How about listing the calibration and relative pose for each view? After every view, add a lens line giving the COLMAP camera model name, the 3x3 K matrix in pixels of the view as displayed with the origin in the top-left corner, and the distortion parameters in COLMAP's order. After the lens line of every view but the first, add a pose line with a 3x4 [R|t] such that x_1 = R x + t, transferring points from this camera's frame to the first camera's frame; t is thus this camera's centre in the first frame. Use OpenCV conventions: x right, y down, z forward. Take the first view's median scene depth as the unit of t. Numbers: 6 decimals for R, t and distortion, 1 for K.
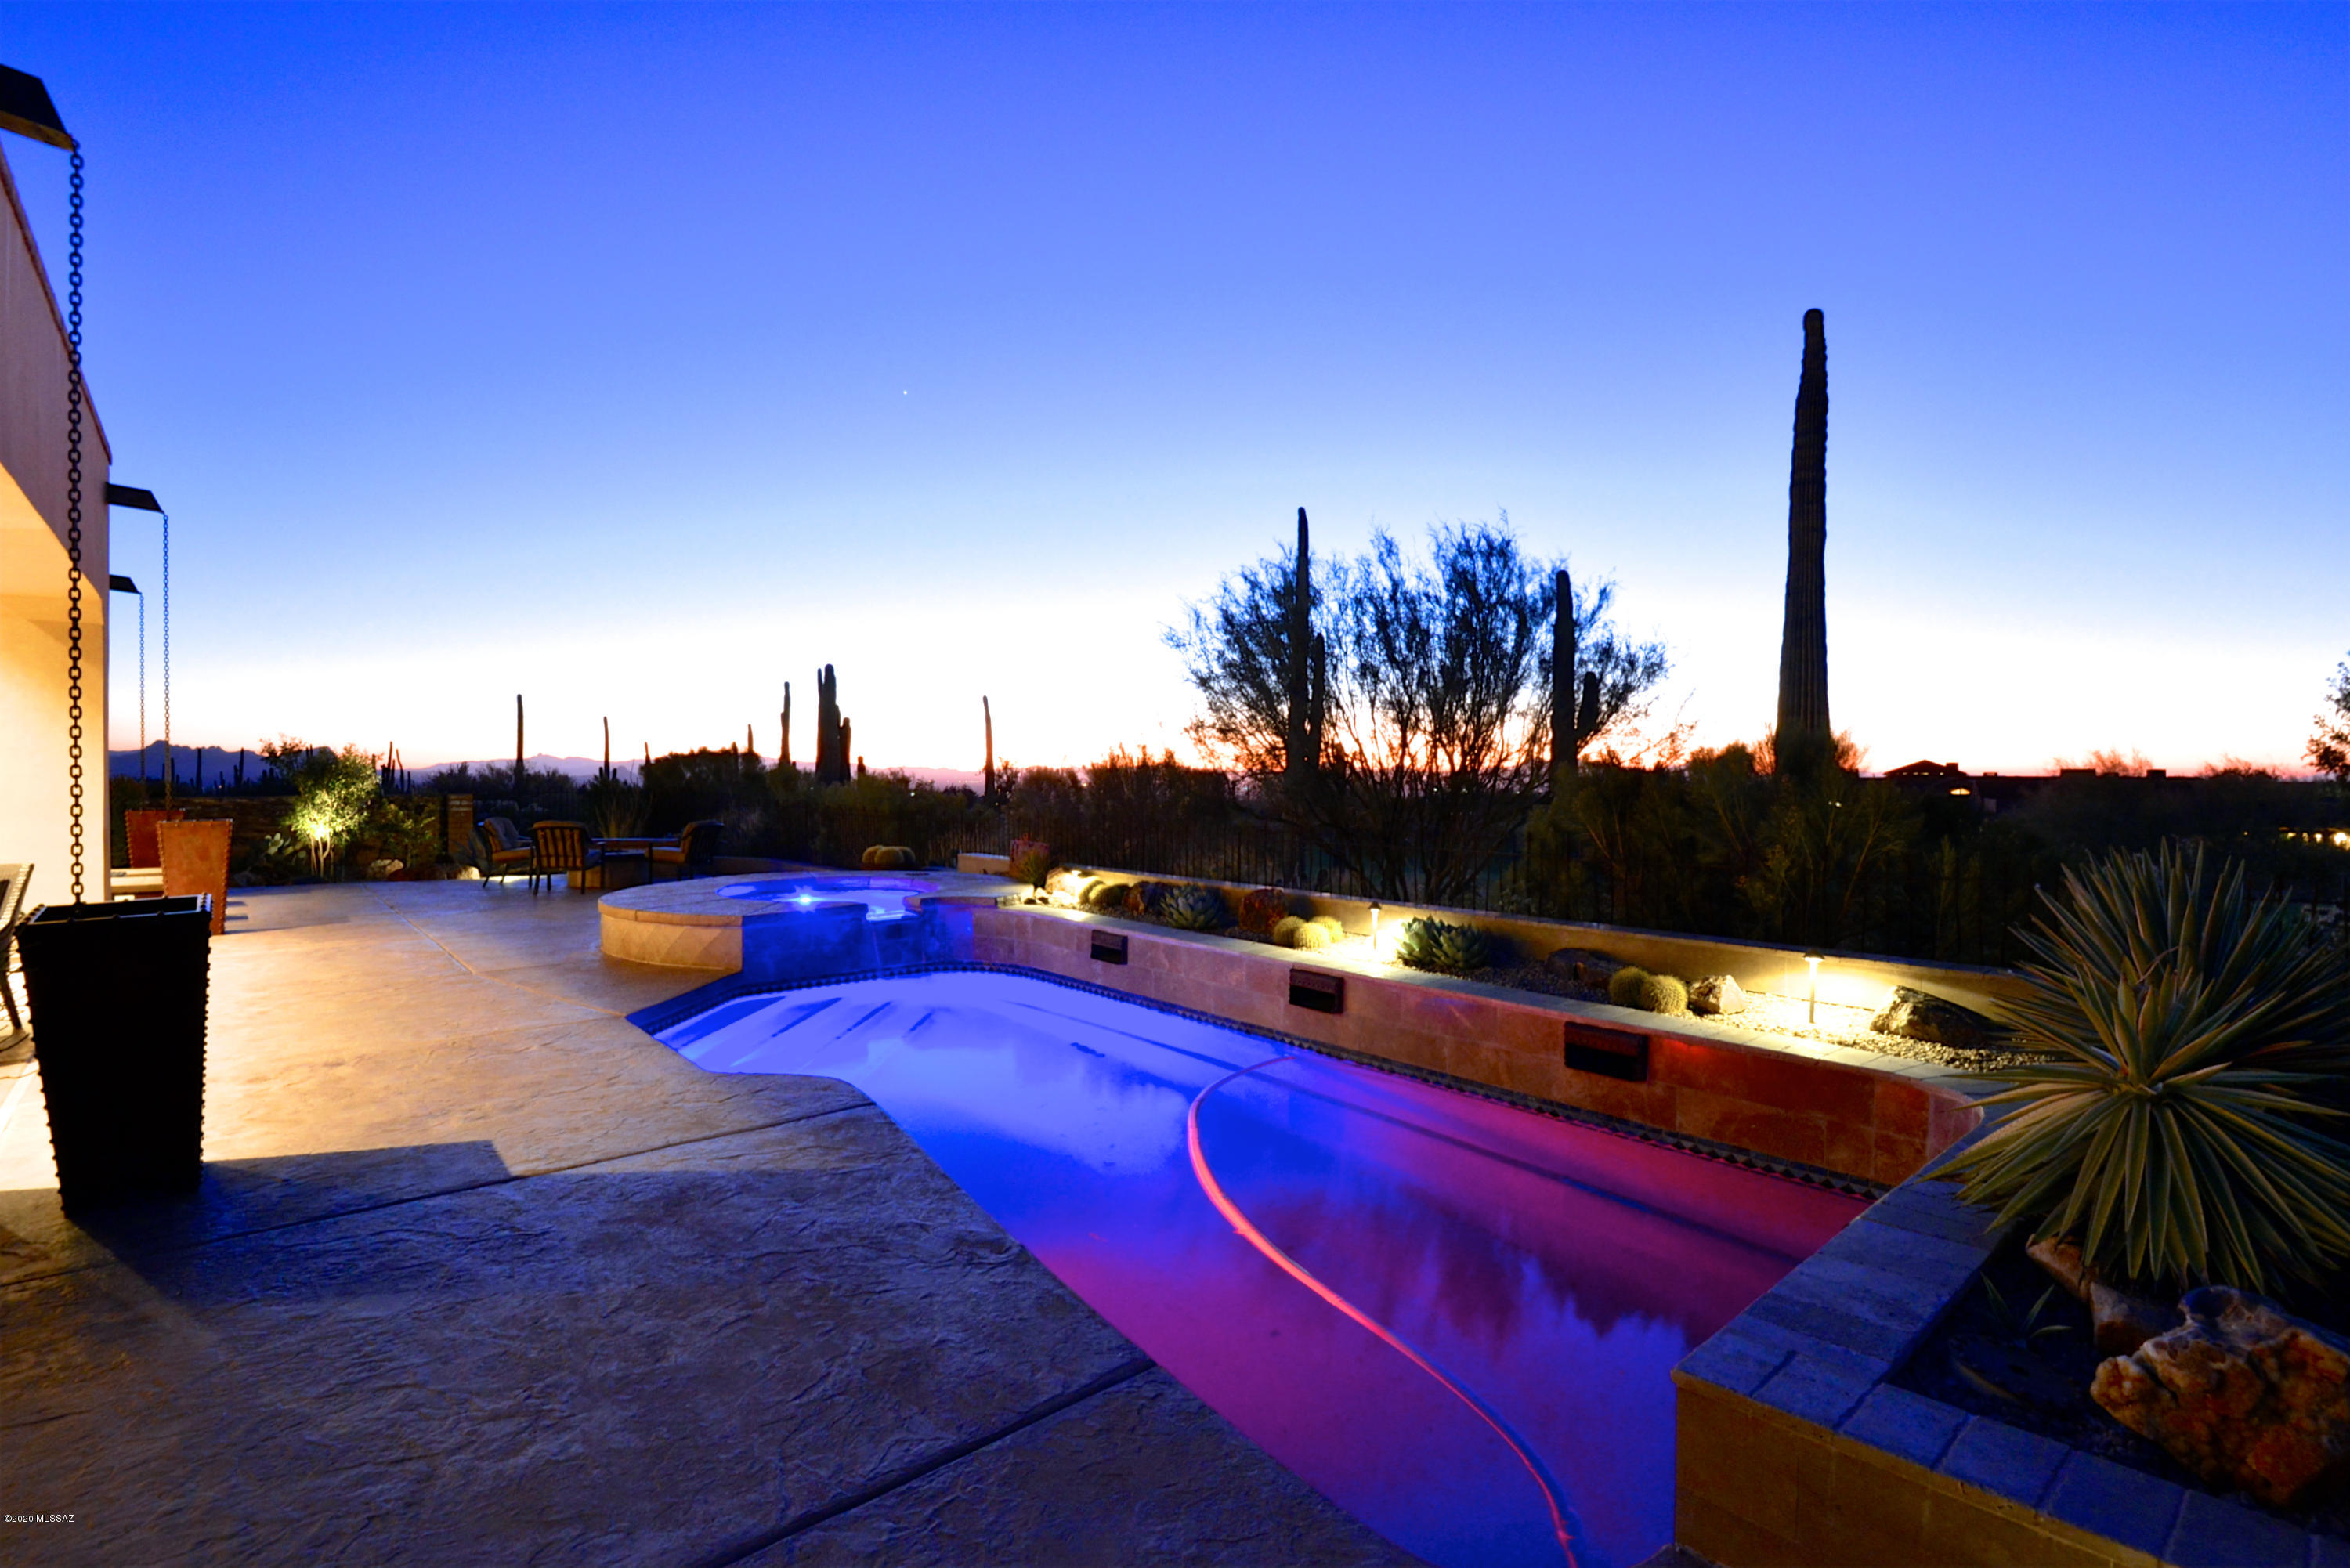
lens RADIAL K [[1105.5, 0, 1175.0], [0, 1105.5, 784.0], [0, 0, 1]] dist [-0.007883, -0.010518]
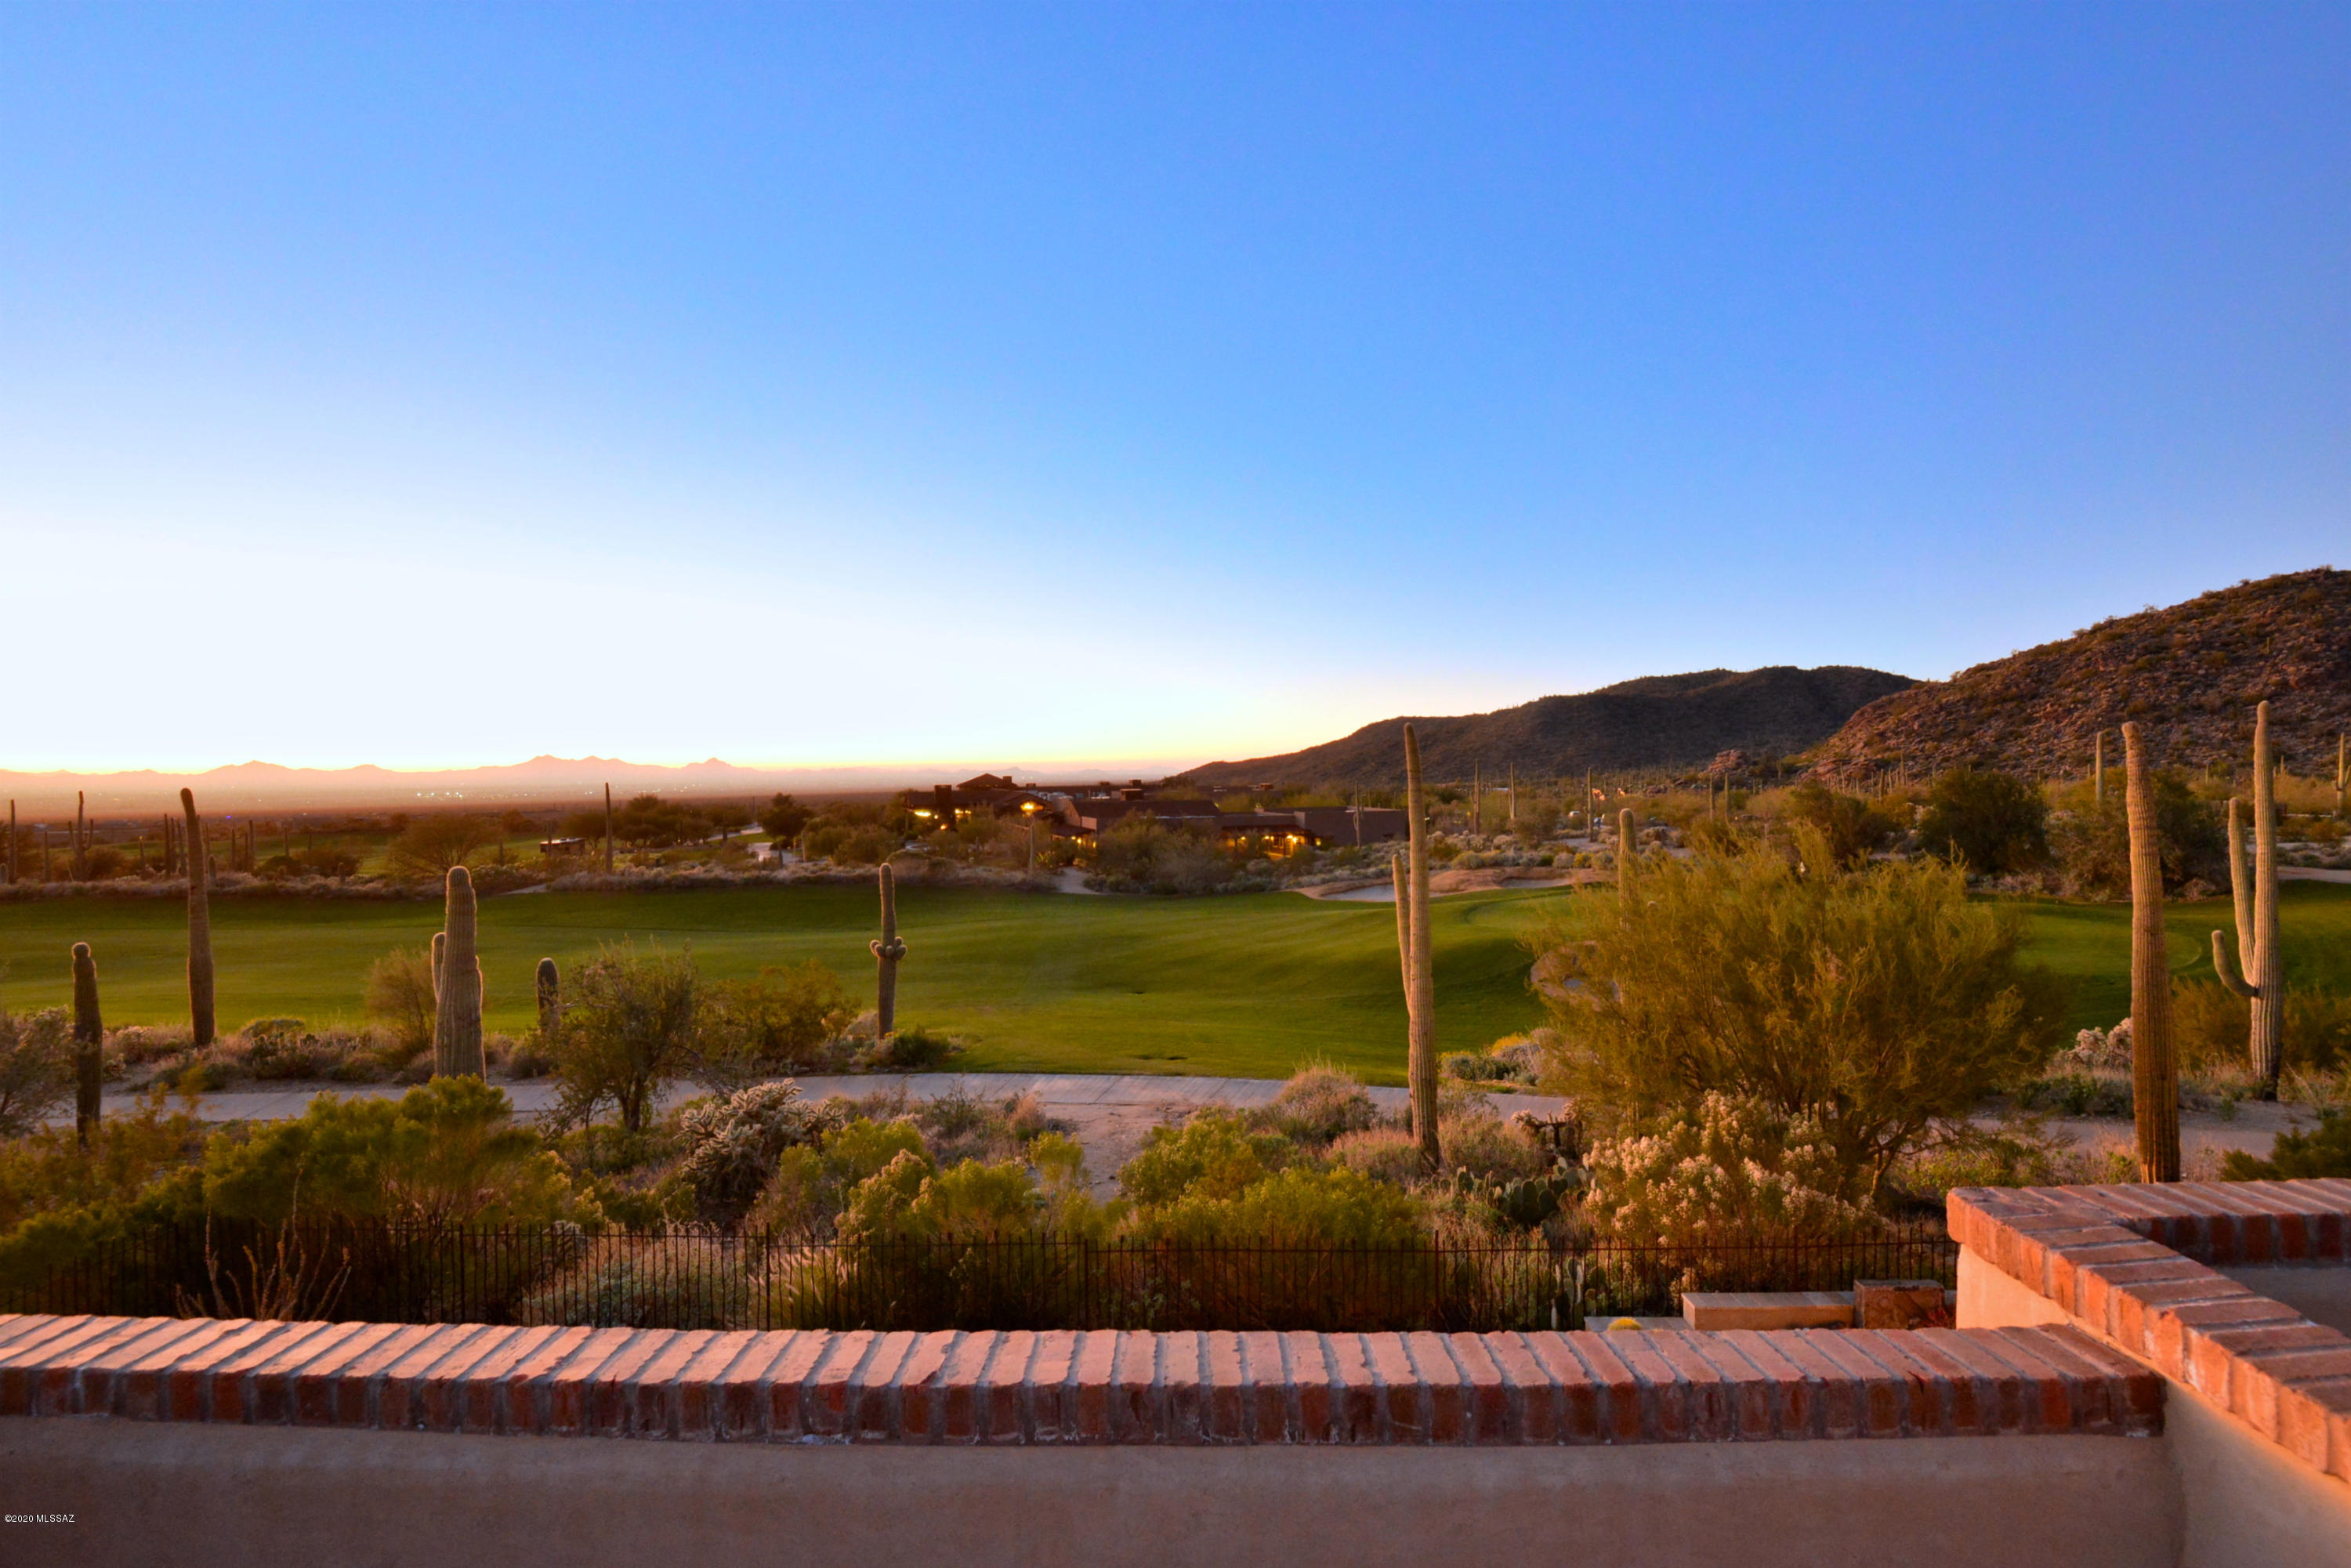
lens RADIAL K [[1106.0, 0, 1175.5], [0, 1106.0, 784.0], [0, 0, 1]] dist [-0.007883, -0.010518]
pose [[0.671401, -0.019995, 0.740824, -1.307852], [0.017885, 0.999782, 0.010774, -0.403555], [-0.740878, 0.006016, 0.671613, 1.027026]]
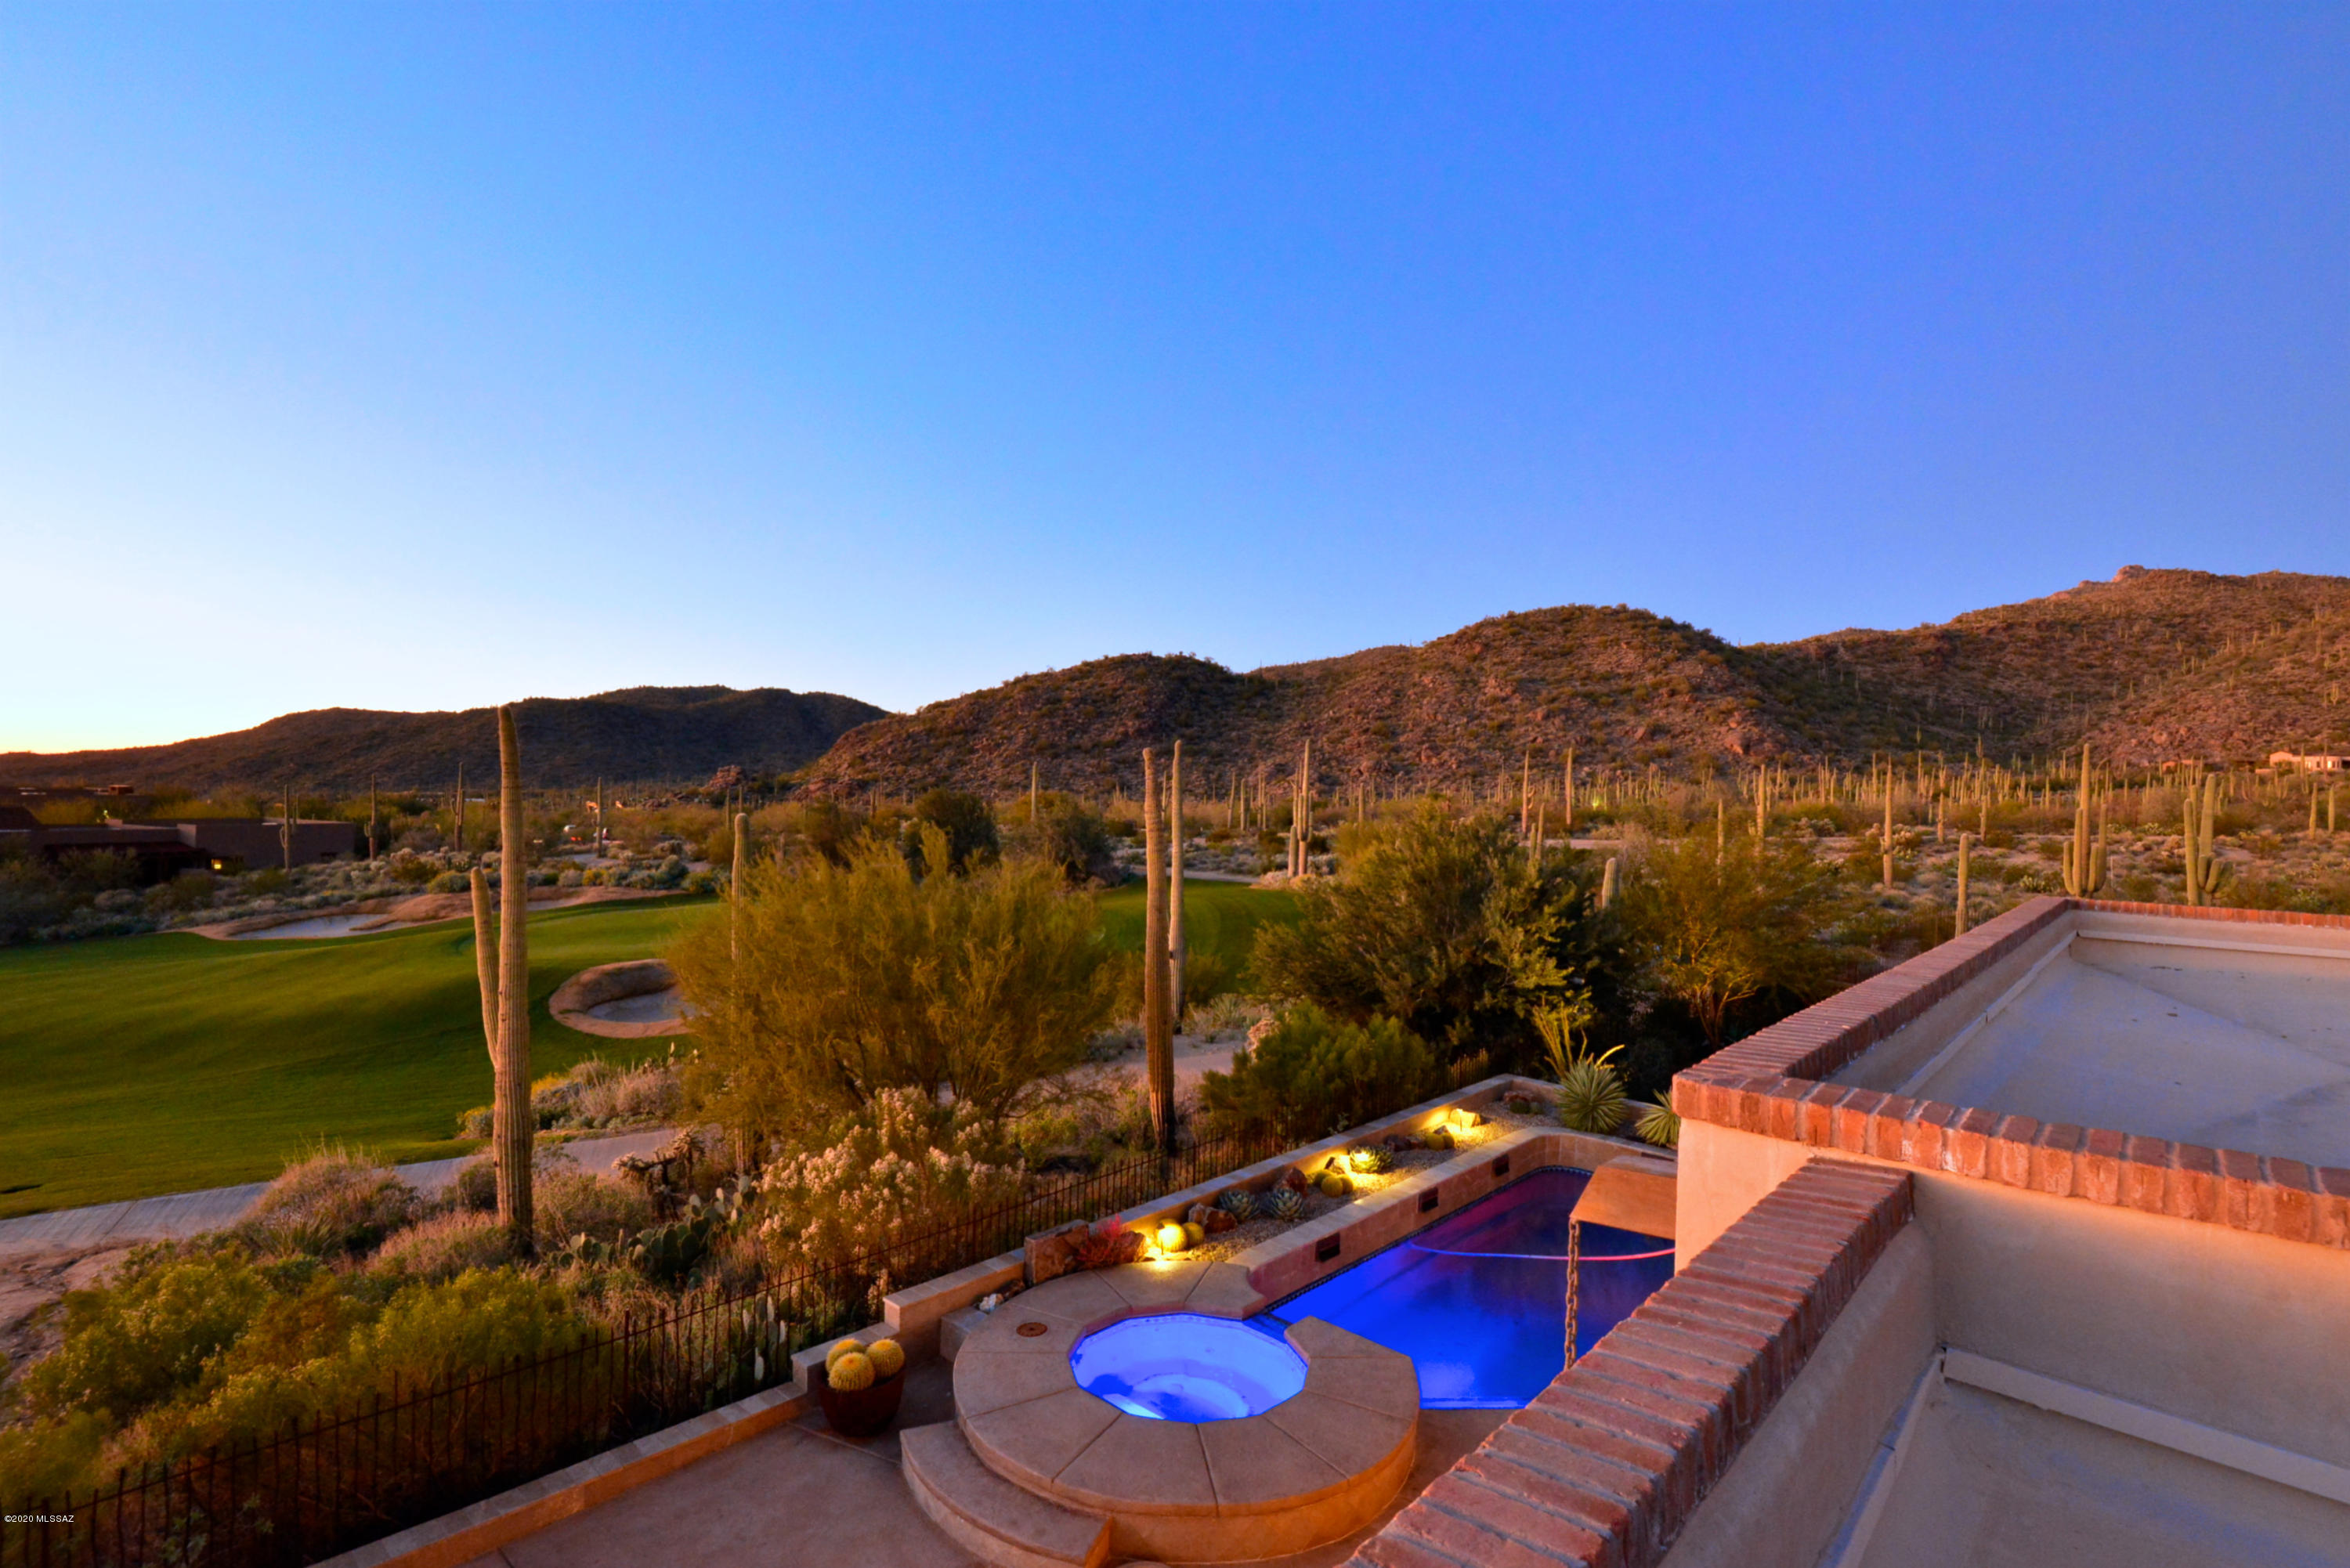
lens RADIAL K [[1129.8, 0, 1175.0], [0, 1129.8, 784.0], [0, 0, 1]] dist [-0.009316, -0.008994]
pose [[-0.109994, -0.000727, 0.993932, -1.300543], [-0.015692, 0.999876, -0.001005, -0.385401], [-0.993808, -0.015708, -0.109992, 1.221748]]
